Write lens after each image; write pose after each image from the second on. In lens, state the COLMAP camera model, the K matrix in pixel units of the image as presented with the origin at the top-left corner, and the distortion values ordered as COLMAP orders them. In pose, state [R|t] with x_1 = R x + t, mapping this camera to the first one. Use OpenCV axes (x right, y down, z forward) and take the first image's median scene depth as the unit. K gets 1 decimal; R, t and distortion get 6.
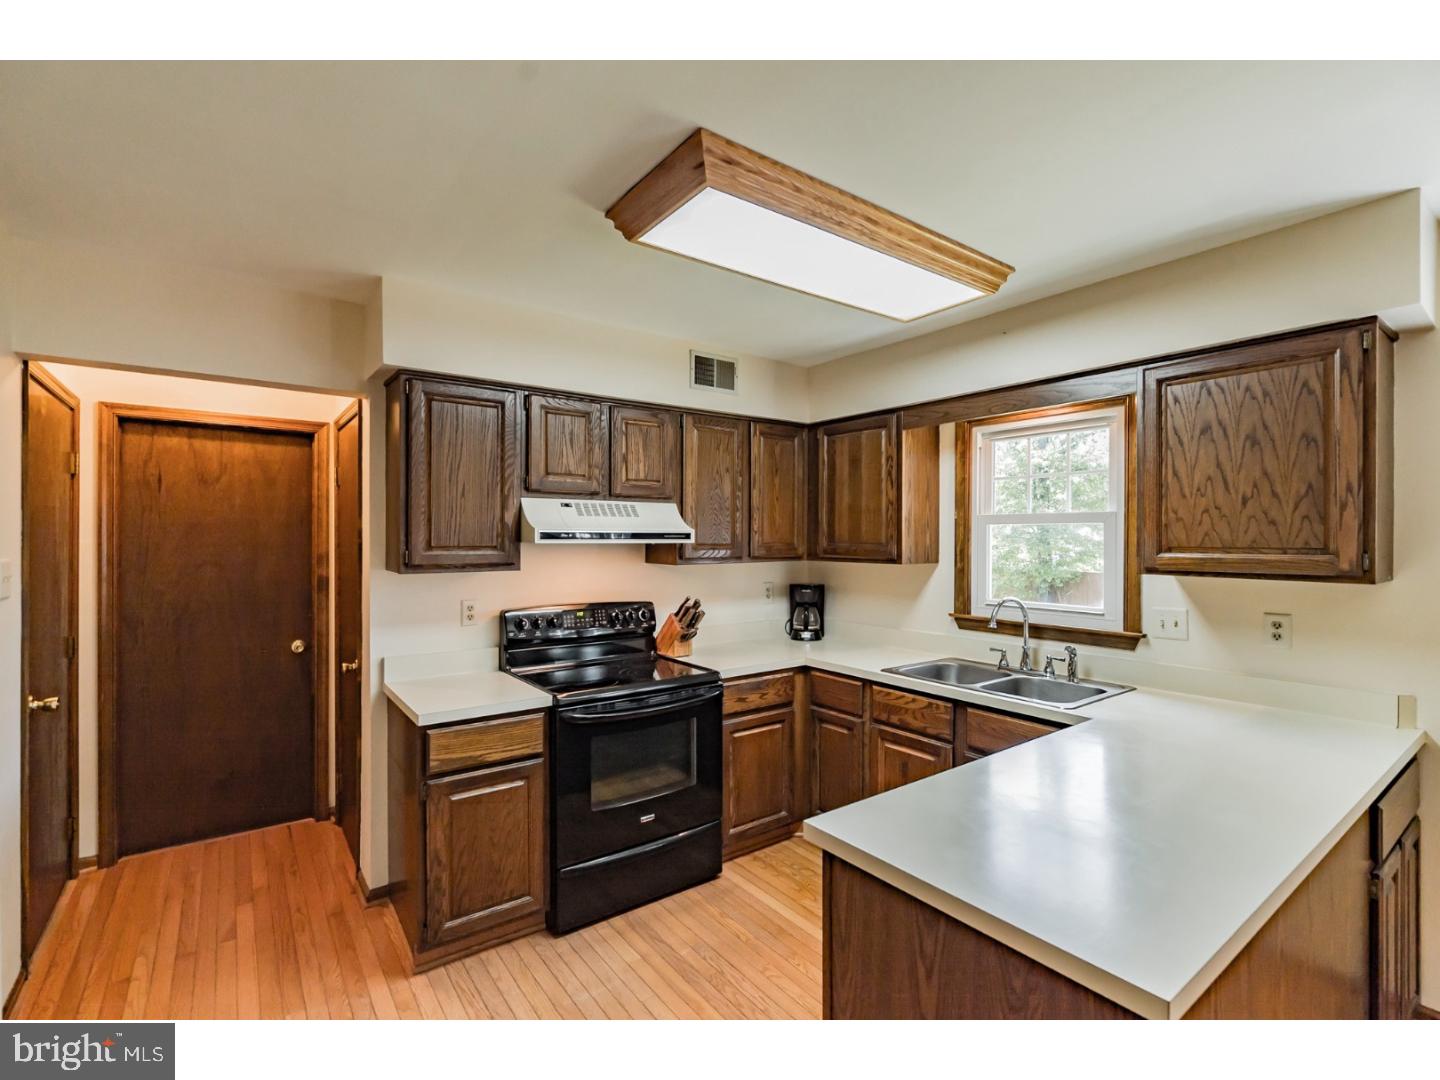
lens RADIAL K [[657.2, 0, 719.5], [0, 657.2, 536.0], [0, 0, 1]] dist [-0.001401, -0.000330]
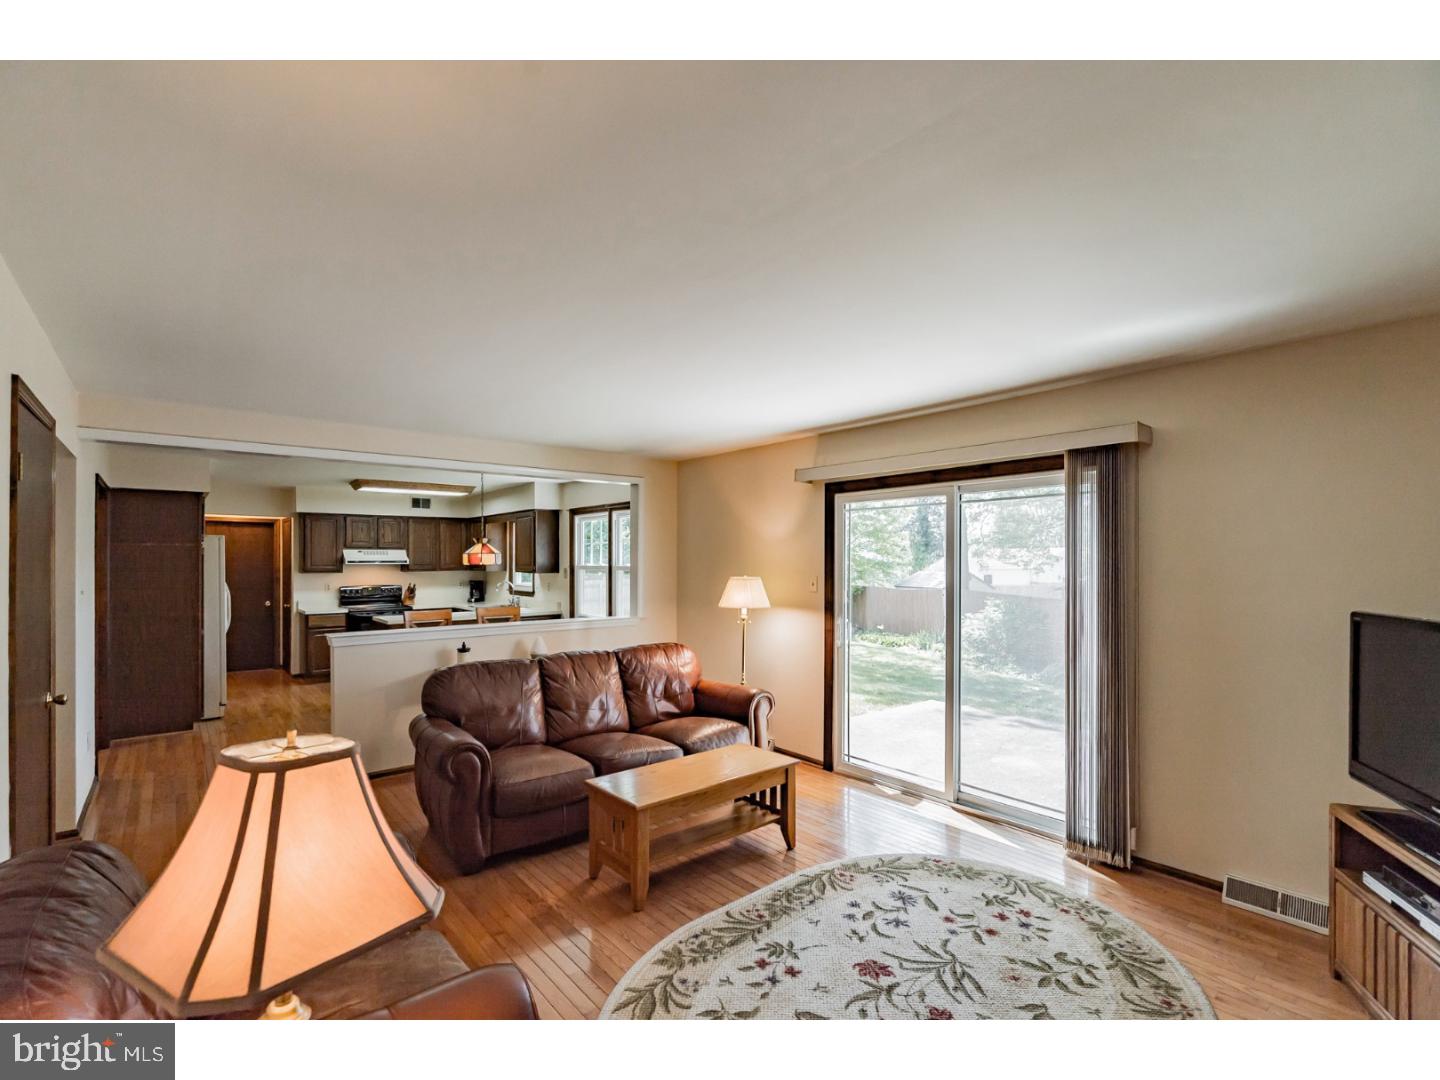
lens RADIAL K [[657.2, 0, 700.6], [0, 657.2, 555.3], [0, 0, 1]] dist [-0.001401, -0.000330]
pose [[0.999213, -0.002962, 0.039551, 1.160744], [0.003191, 0.999979, -0.005720, -0.007625], [-0.039533, 0.005842, 0.999201, -1.997125]]
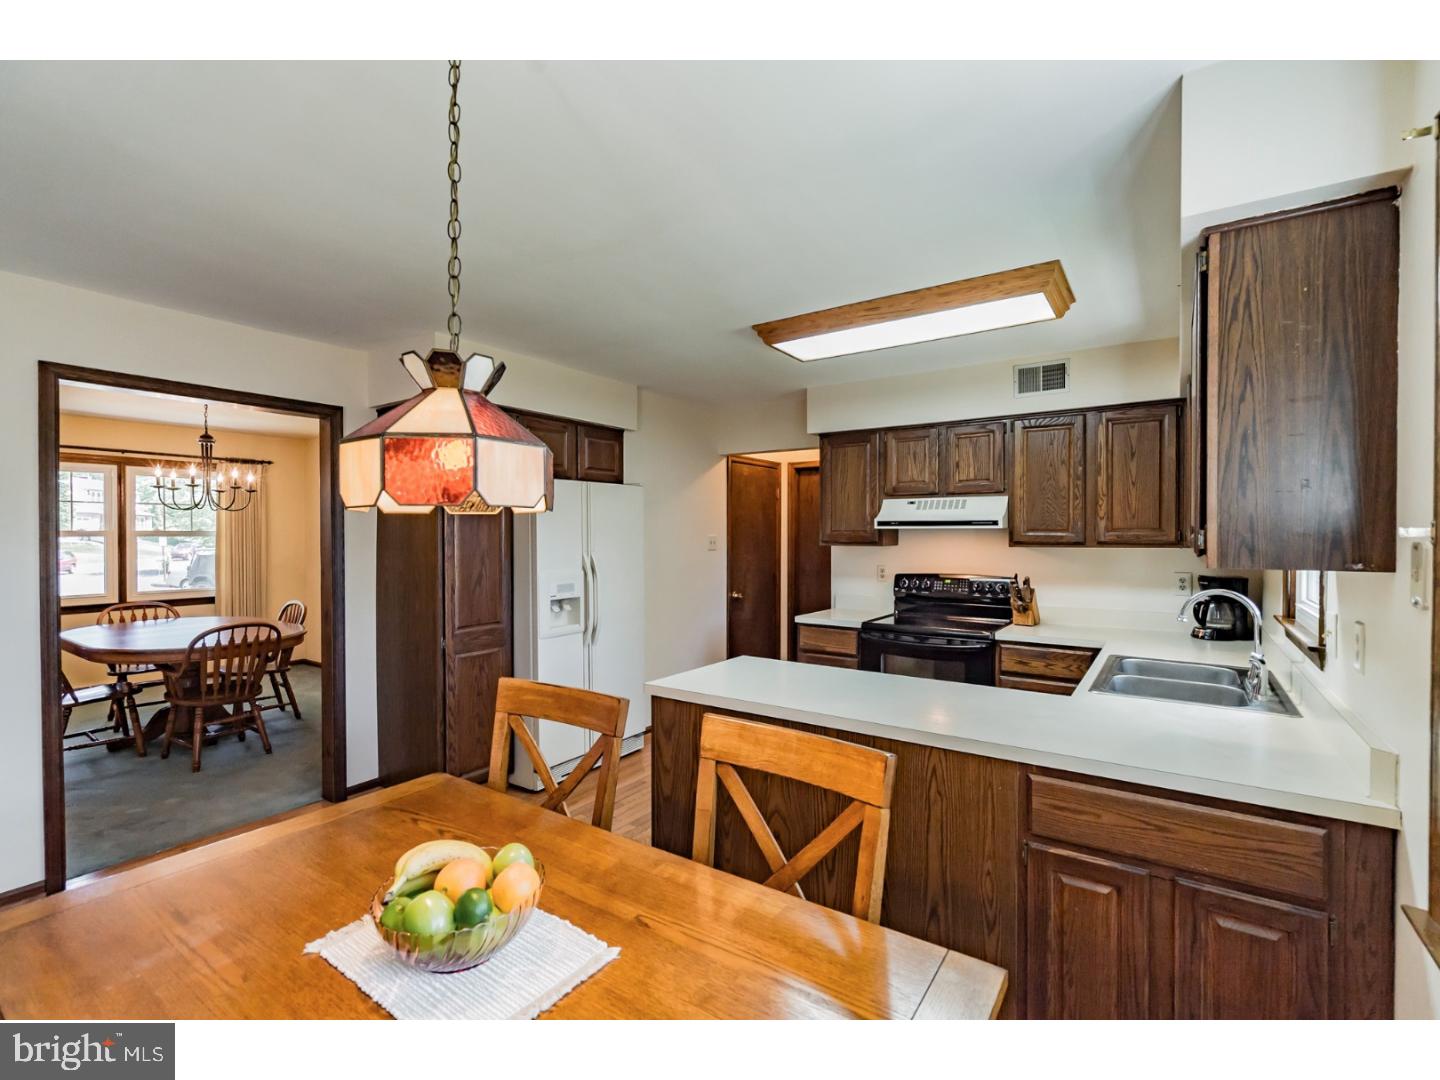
lens RADIAL K [[657.2, 0, 716.6], [0, 657.2, 537.8], [0, 0, 1]] dist [-0.001401, -0.000330]
pose [[0.313631, 0.004787, -0.949533, 0.958612], [0.002808, 0.999978, 0.005969, 0.019845], [0.949541, -0.004538, 0.313611, 0.124046]]
